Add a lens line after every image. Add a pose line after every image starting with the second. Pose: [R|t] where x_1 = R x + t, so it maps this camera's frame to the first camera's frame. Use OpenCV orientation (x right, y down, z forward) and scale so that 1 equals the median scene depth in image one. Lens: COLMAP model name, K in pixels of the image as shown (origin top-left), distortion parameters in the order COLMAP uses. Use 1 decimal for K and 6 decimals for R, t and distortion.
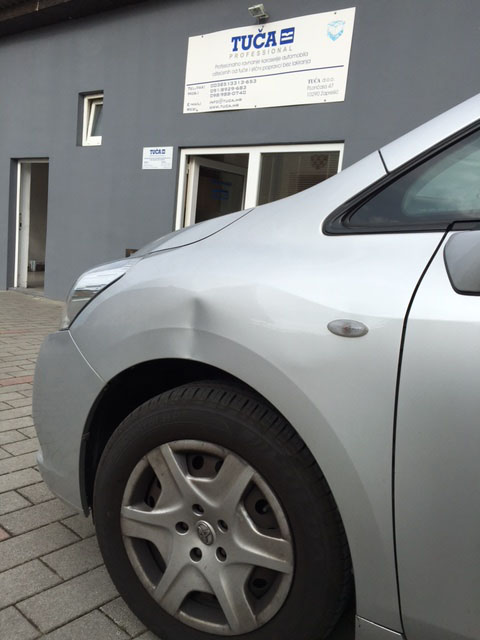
lens RADIAL K [[557.8, 0, 241.0], [0, 557.8, 321.4], [0, 0, 1]] dist [0.002982, -0.010936]
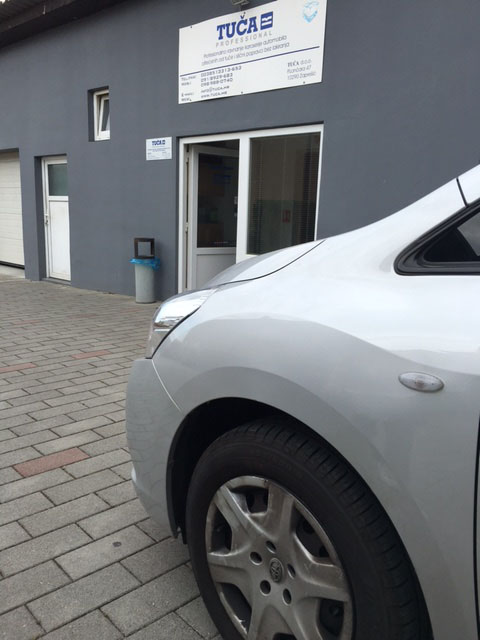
lens RADIAL K [[557.8, 0, 239.0], [0, 557.8, 319.3], [0, 0, 1]] dist [0.002982, -0.010936]
pose [[0.992881, -0.038690, -0.112653, 0.117473], [0.043117, 0.998380, 0.037133, -0.008913], [0.111034, -0.041726, 0.992940, -0.032286]]
